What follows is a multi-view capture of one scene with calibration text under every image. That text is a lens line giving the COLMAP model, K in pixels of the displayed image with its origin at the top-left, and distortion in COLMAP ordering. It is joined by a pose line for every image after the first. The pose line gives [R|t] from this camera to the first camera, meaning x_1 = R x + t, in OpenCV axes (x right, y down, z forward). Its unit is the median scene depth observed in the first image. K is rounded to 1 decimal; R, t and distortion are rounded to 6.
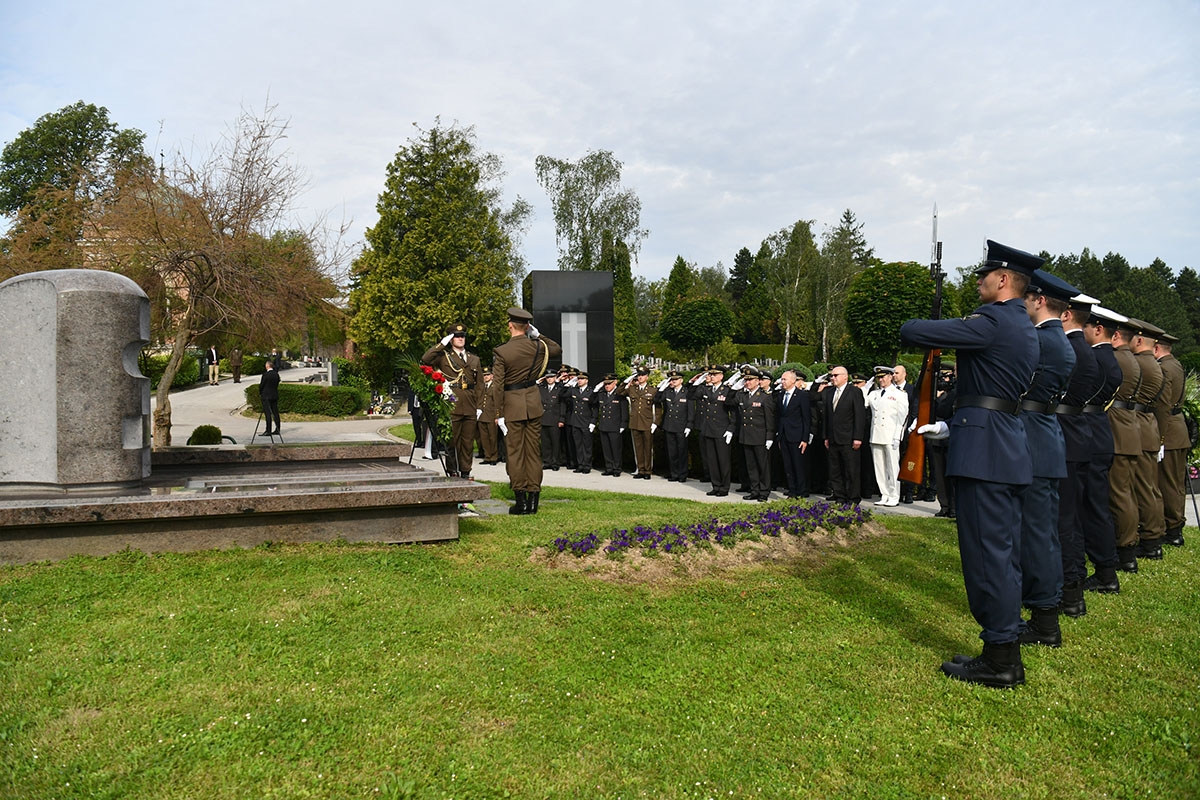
lens RADIAL K [[828.8, 0, 595.6], [0, 828.8, 389.6], [0, 0, 1]] dist [-0.085824, 0.030330]
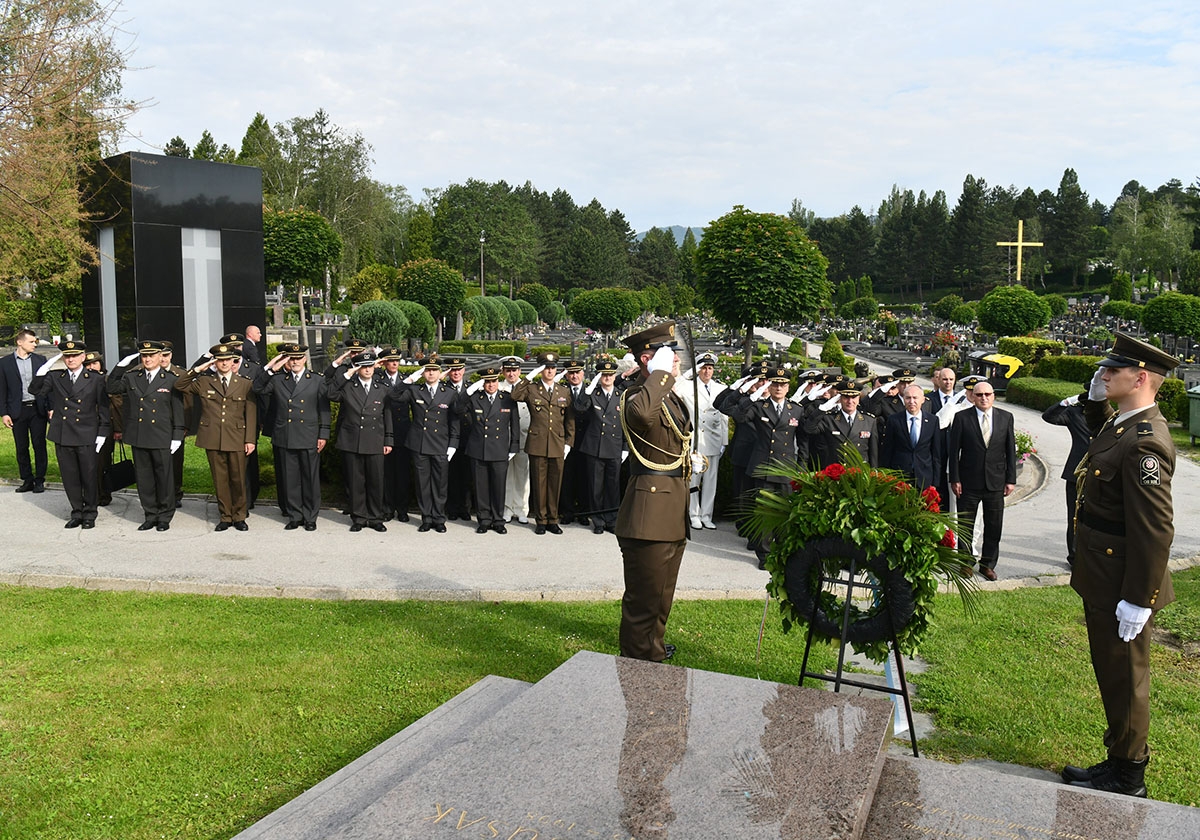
lens RADIAL K [[877.0, 0, 620.4], [0, 877.0, 418.4], [0, 0, 1]] dist [-0.066629, 0.006607]
pose [[0.767035, -0.052255, 0.639474, -0.099810], [-0.027894, 0.993020, 0.114603, -0.017293], [-0.640998, -0.105741, 0.760224, 0.146055]]
